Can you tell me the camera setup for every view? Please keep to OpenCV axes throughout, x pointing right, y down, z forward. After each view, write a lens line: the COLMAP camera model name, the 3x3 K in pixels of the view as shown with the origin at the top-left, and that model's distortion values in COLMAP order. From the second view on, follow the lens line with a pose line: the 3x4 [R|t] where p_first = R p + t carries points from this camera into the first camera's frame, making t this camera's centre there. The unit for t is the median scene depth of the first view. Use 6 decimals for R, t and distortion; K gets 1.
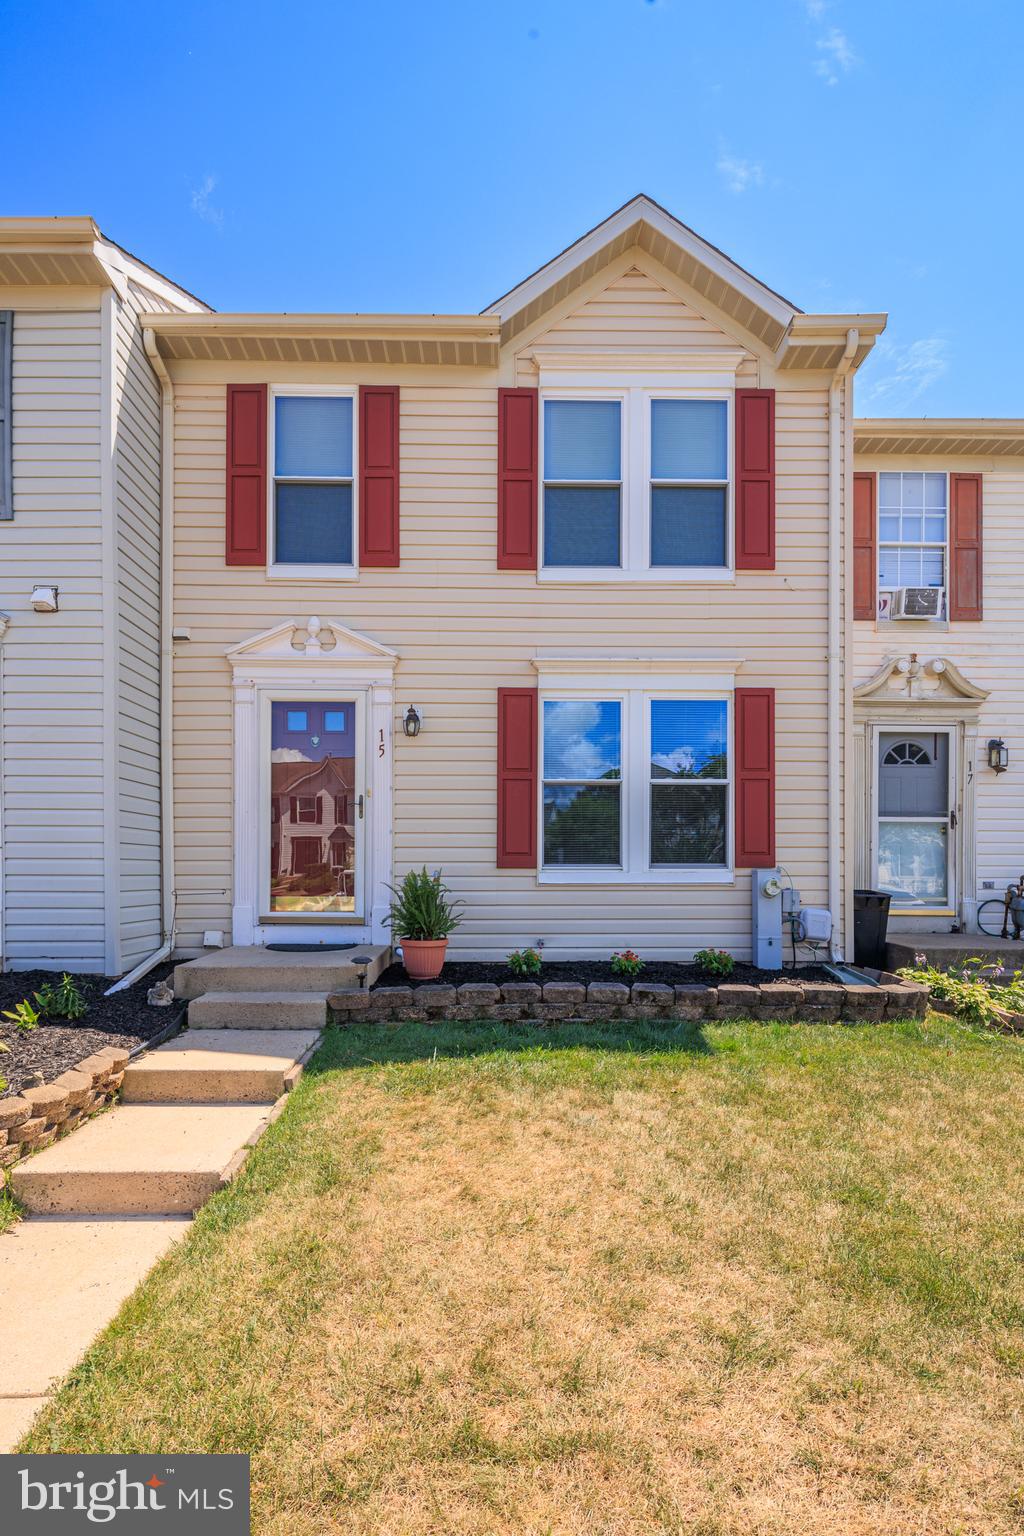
lens RADIAL K [[756.0, 0, 493.0], [0, 756.0, 872.5], [0, 0, 1]] dist [0.004056, -0.004000]
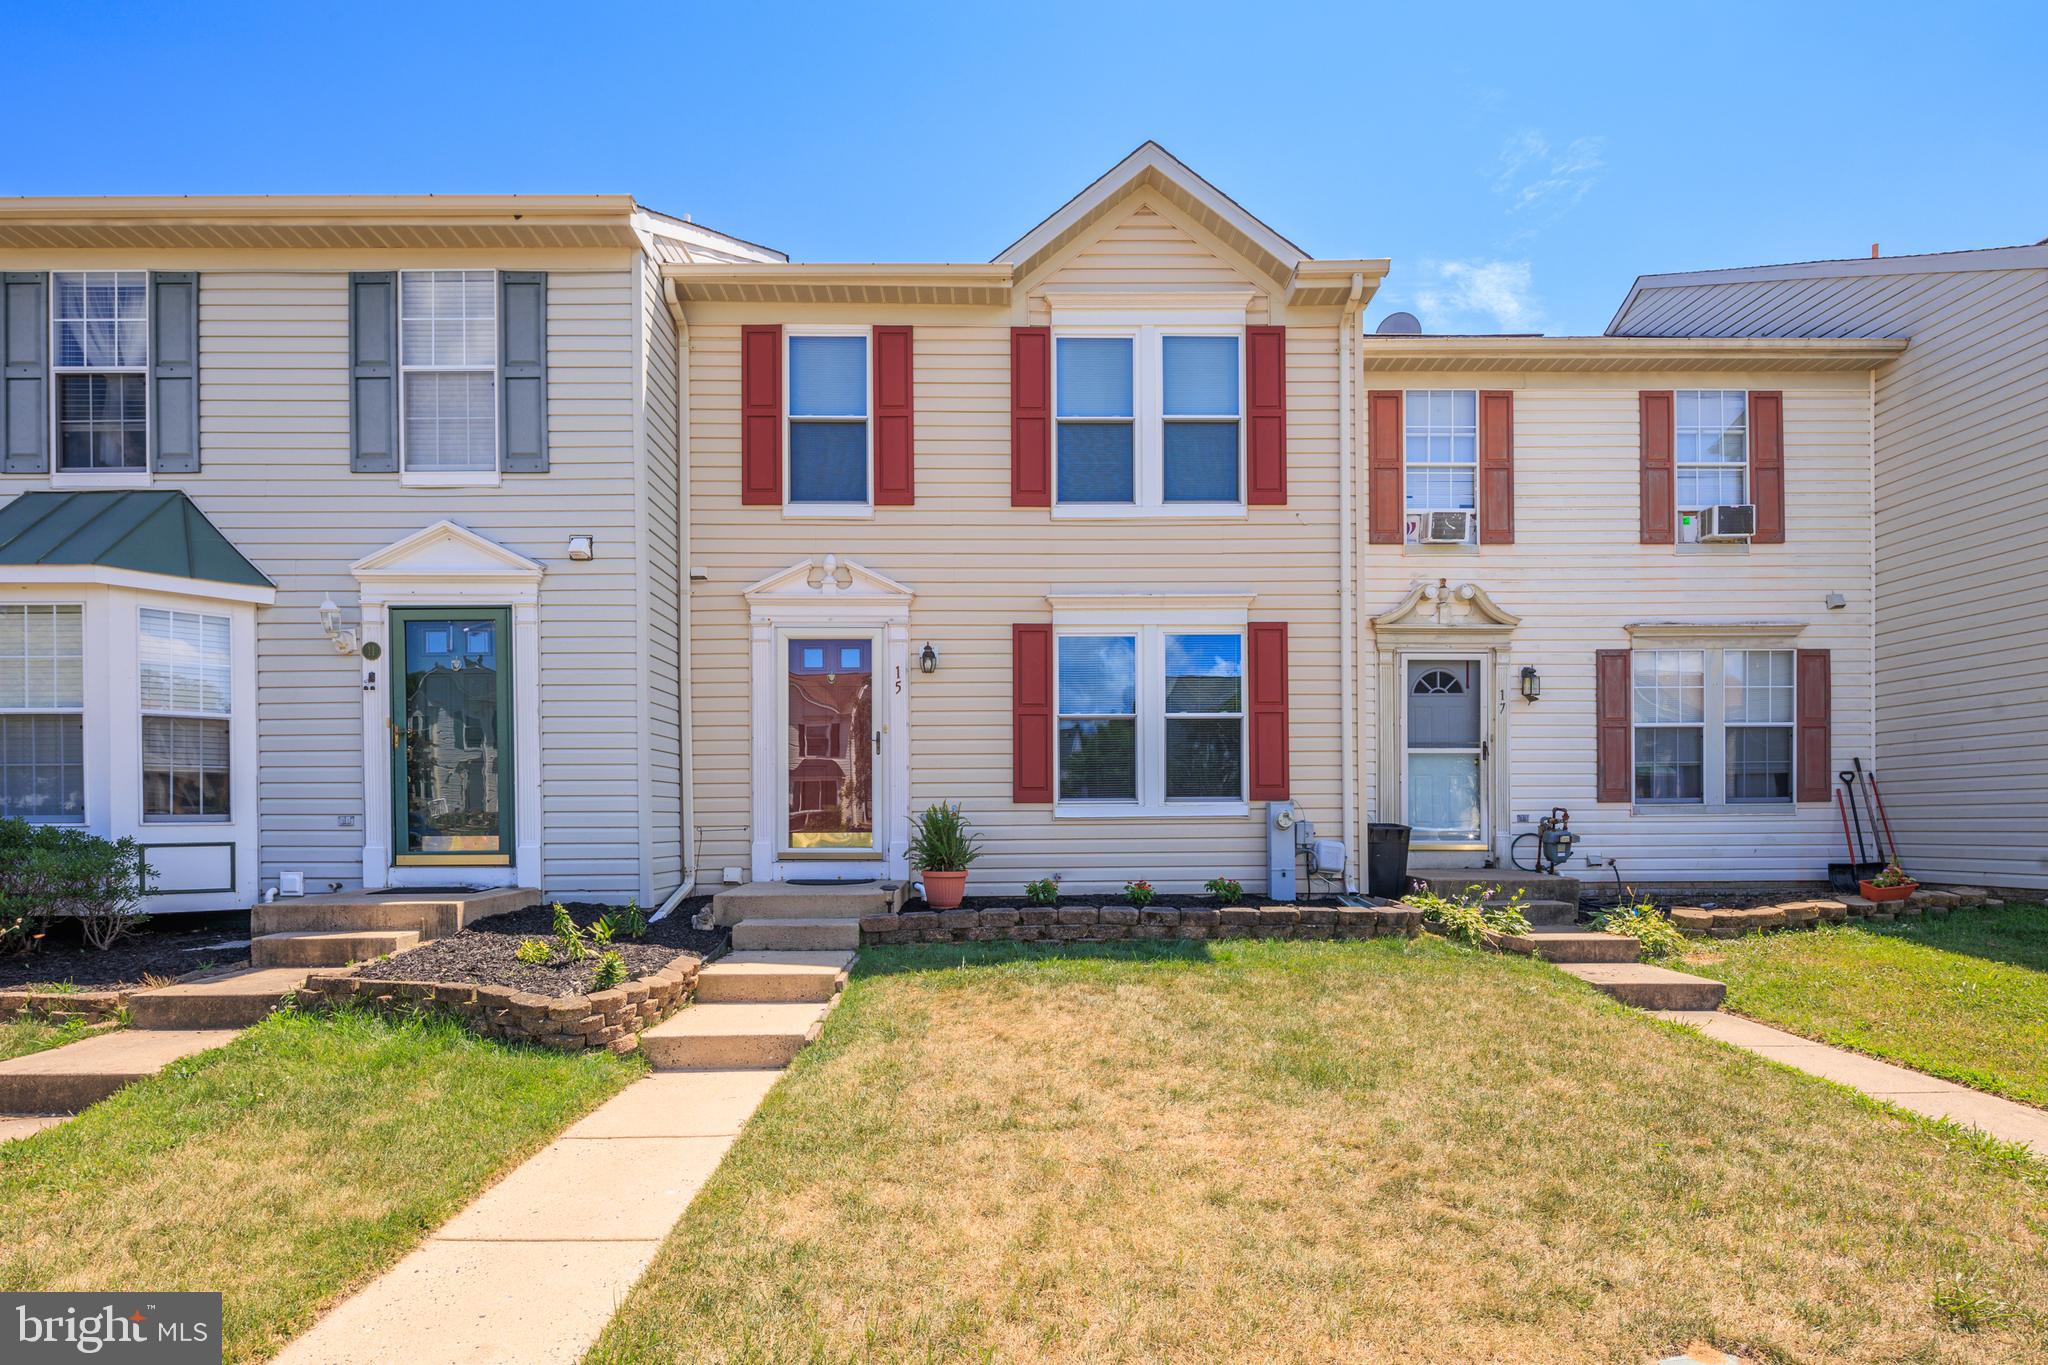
lens RADIAL K [[1008.0, 0, 1002.9], [0, 1008.0, 817.6], [0, 0, 1]] dist [0.004056, -0.004000]
pose [[0.999958, -0.008154, 0.004286, -0.014951], [0.008169, 0.999960, -0.003648, 0.018858], [-0.004257, 0.003683, 0.999984, -0.346403]]
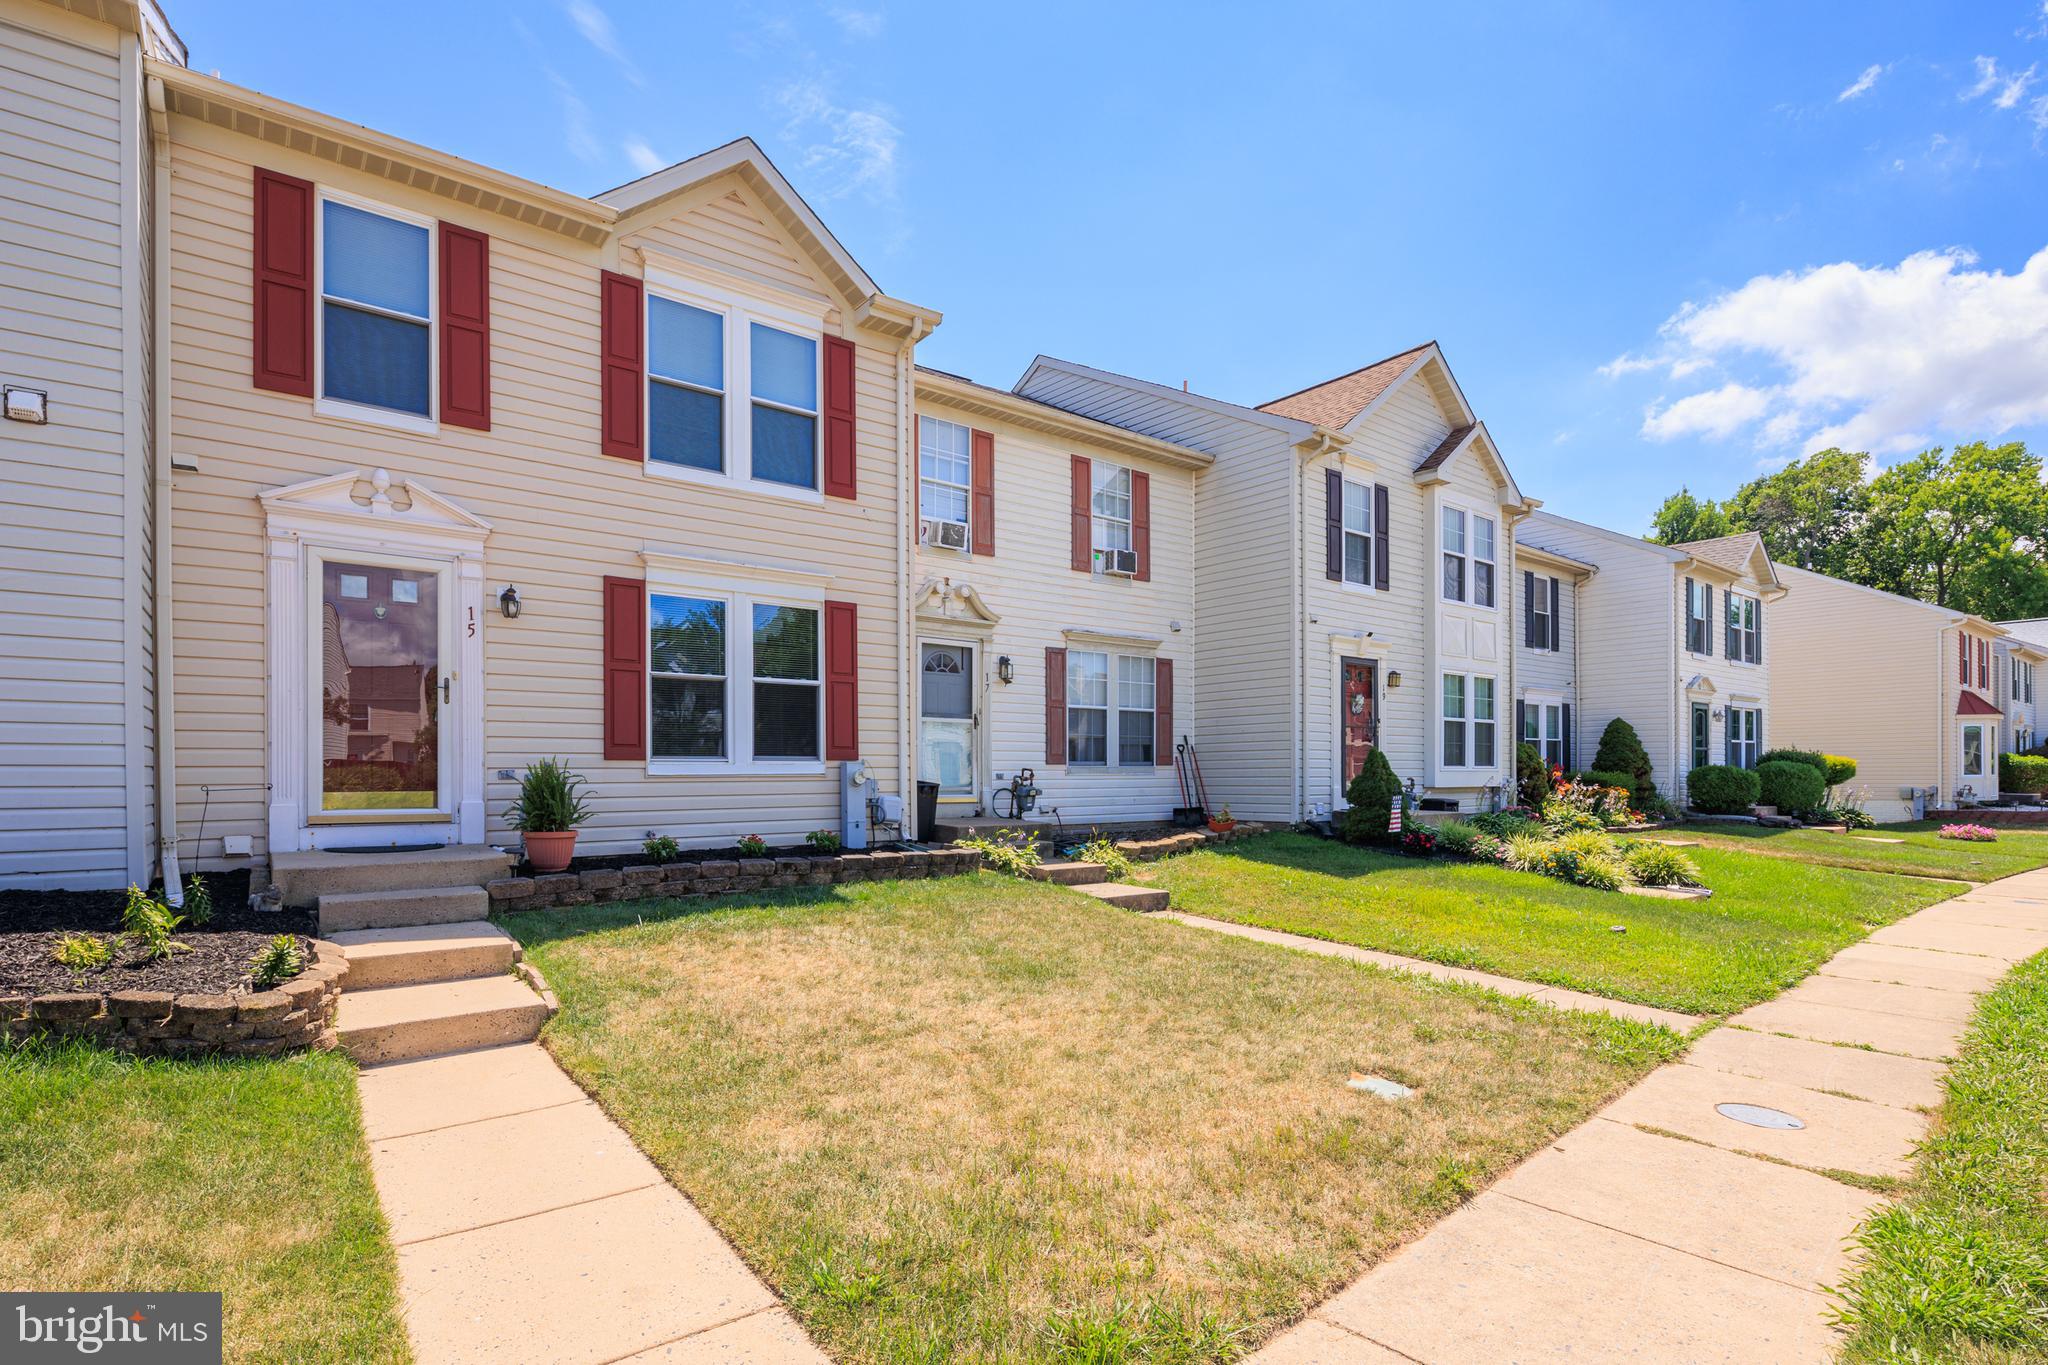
lens RADIAL K [[1008.0, 0, 1029.3], [0, 1008.0, 772.1], [0, 0, 1]] dist [0.004056, -0.004000]
pose [[0.791293, -0.003705, 0.611426, -0.360822], [0.005759, 0.999982, -0.001393, 0.015316], [-0.611410, 0.004624, 0.791300, -0.372529]]
